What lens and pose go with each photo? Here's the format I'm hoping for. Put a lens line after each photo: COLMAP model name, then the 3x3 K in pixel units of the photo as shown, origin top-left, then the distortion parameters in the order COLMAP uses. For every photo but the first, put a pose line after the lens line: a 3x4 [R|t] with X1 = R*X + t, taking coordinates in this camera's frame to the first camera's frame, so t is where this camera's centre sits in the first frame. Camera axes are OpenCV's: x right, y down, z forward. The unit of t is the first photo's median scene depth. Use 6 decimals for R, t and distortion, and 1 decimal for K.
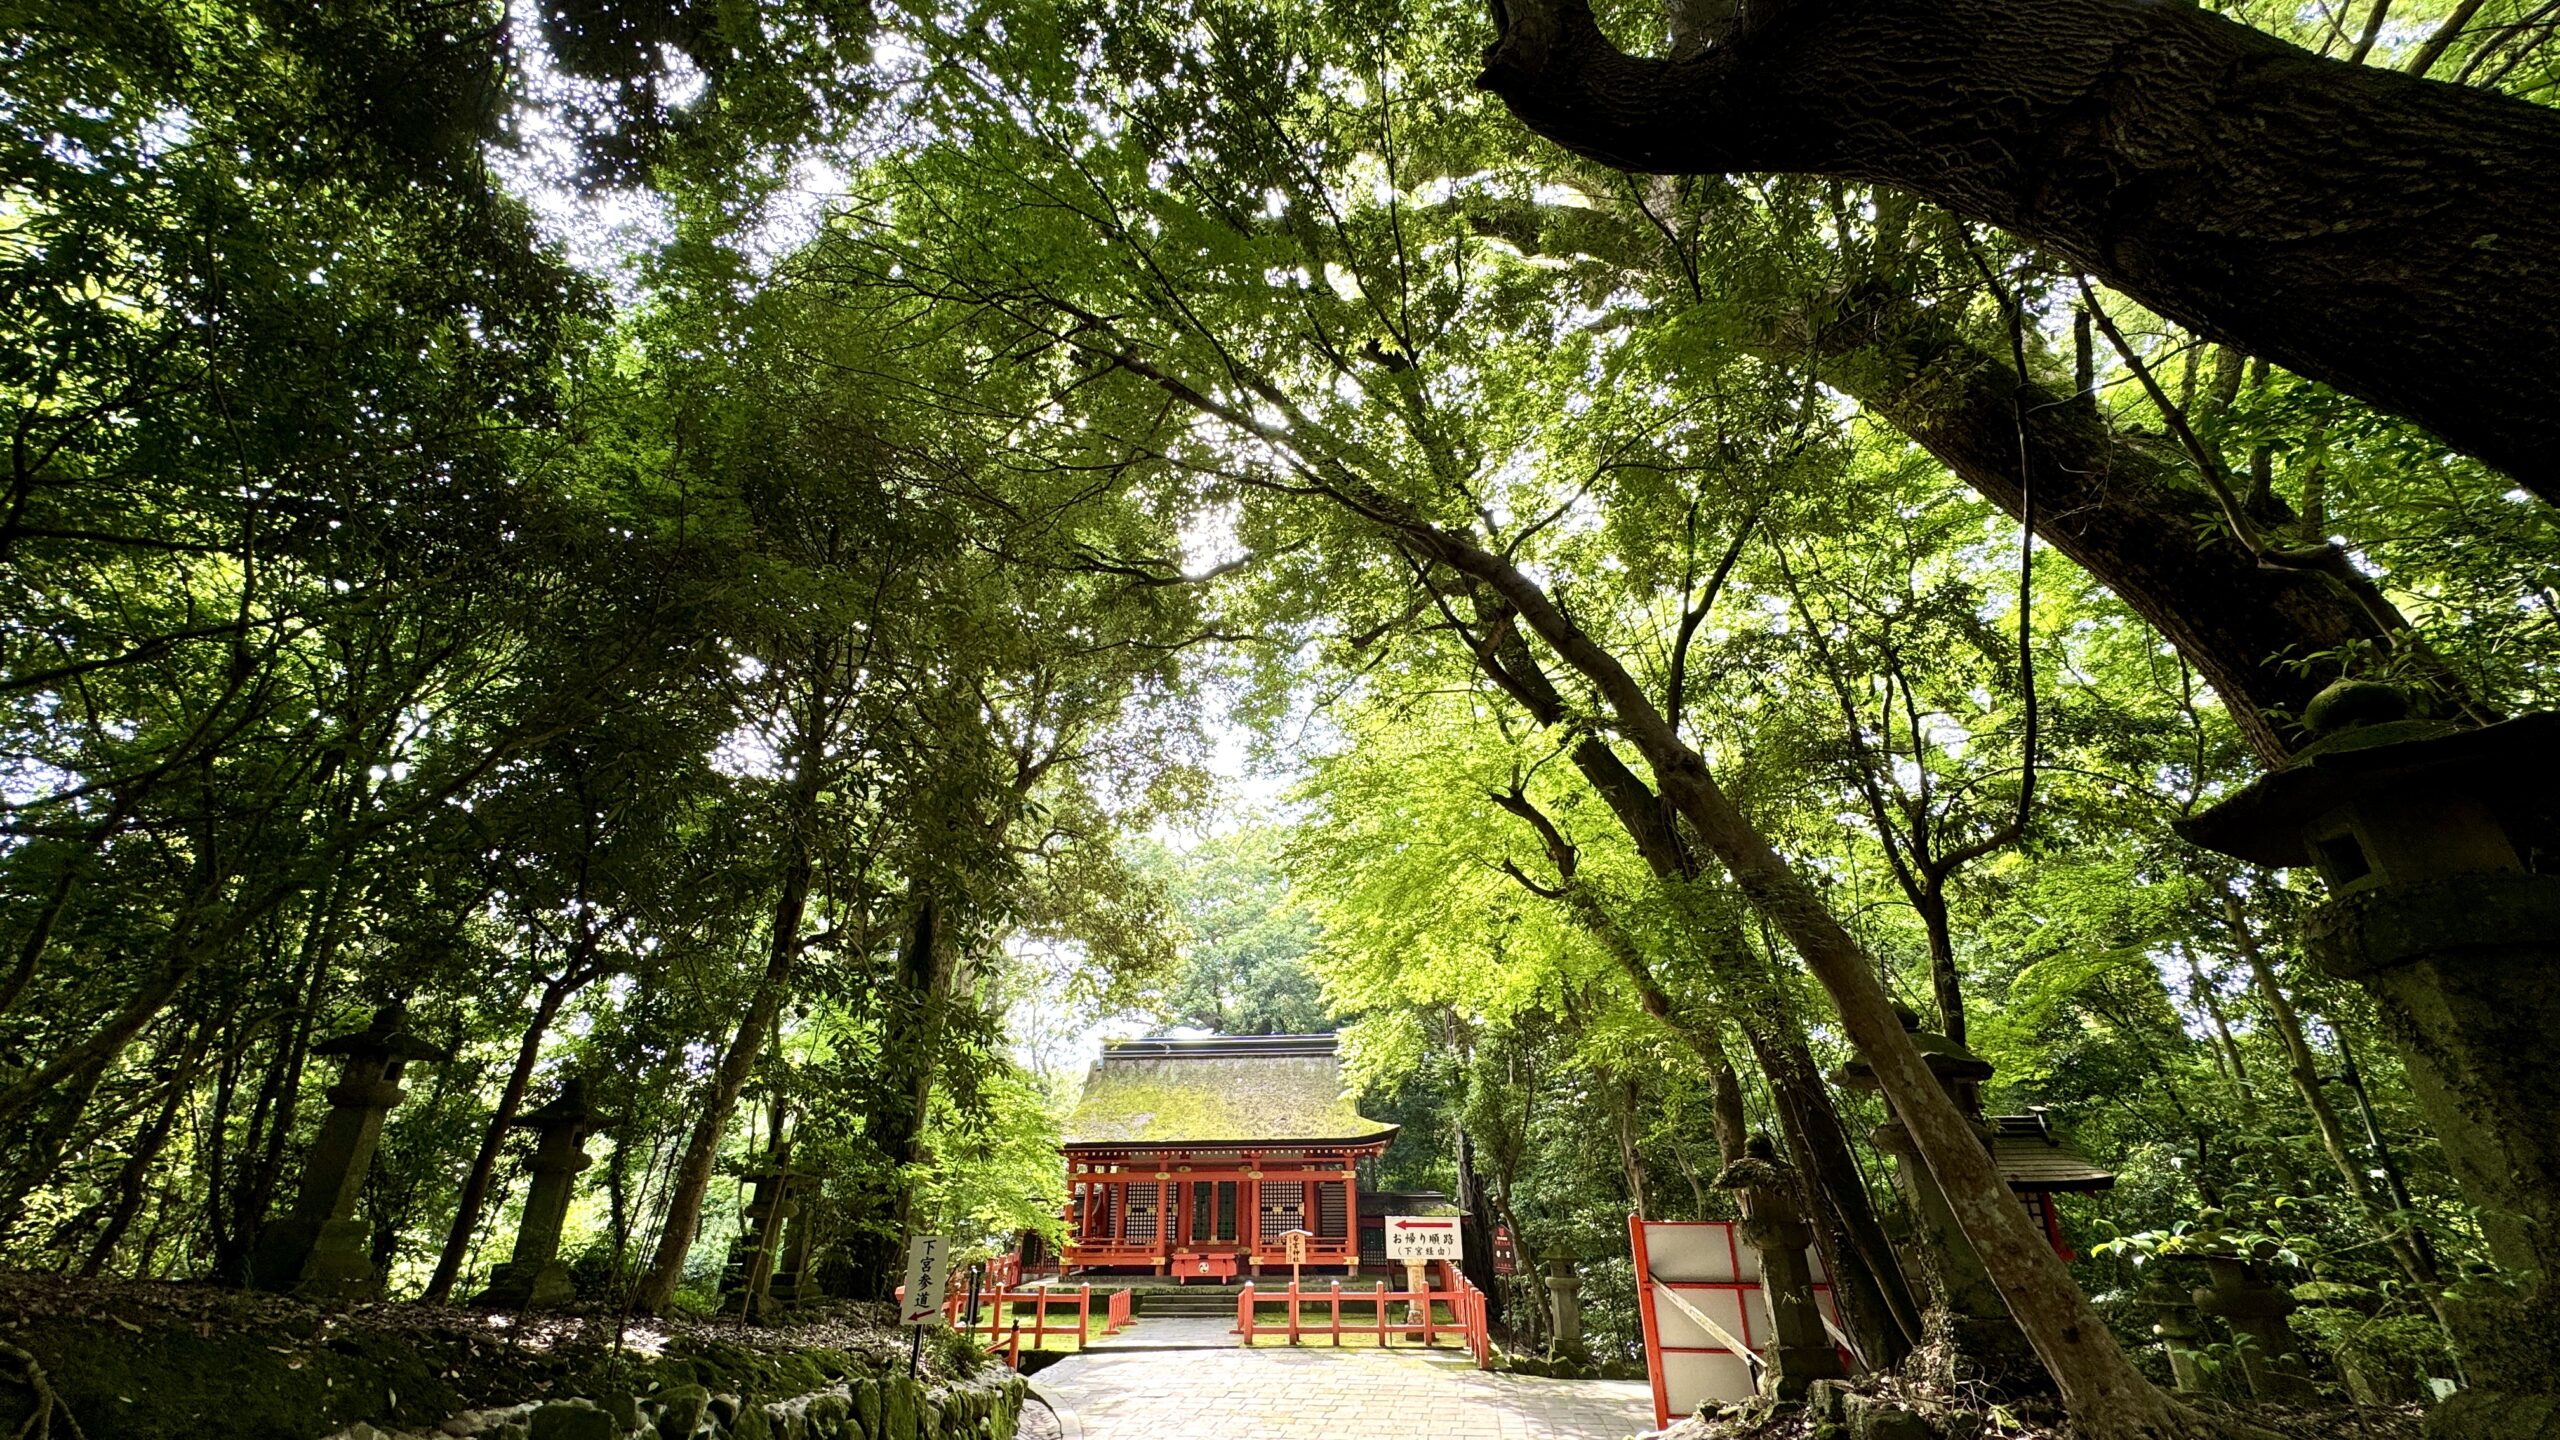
lens RADIAL K [[1051.2, 0, 1280.0], [0, 1051.2, 720.0], [0, 0, 1]] dist [-0.000260, 0.000026]
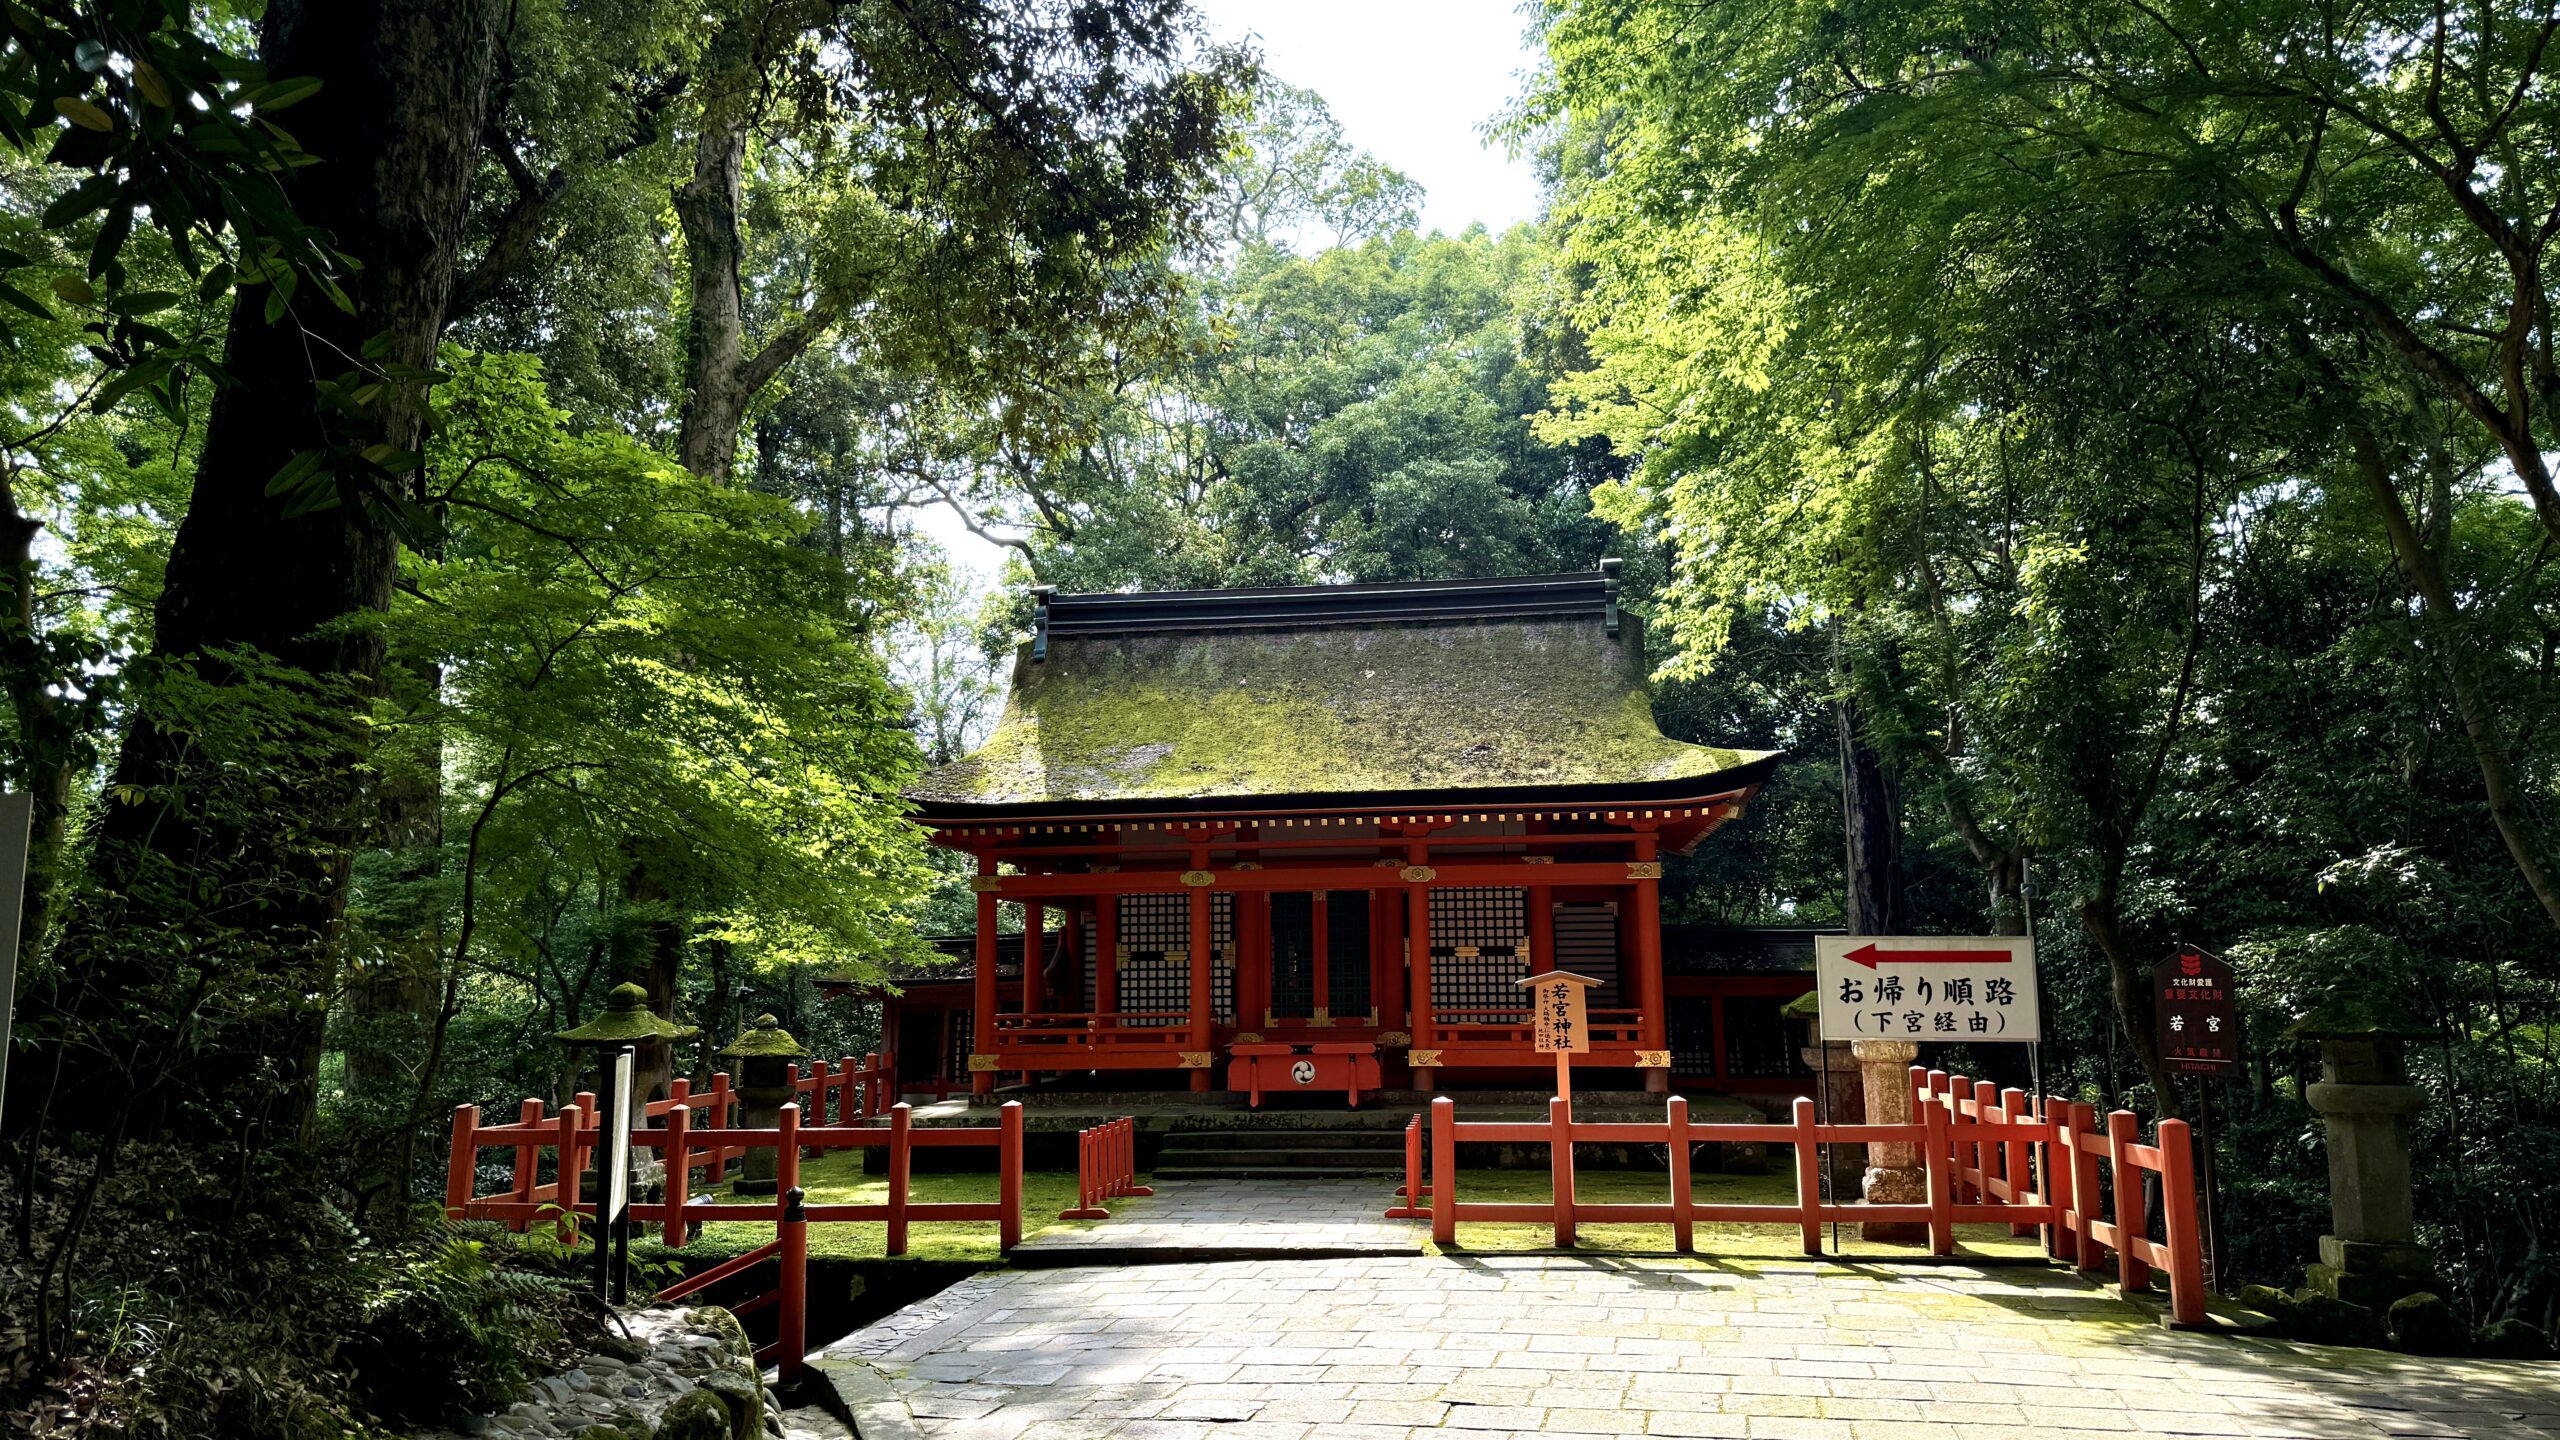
lens RADIAL K [[1881.8, 0, 1280.0], [0, 1881.8, 720.0], [0, 0, 1]] dist [0.057676, 0.000036]
pose [[0.998394, -0.012539, -0.055248, -0.045814], [0.027533, 0.959680, 0.279744, 0.206185], [0.049513, -0.280816, 0.958484, 0.373110]]
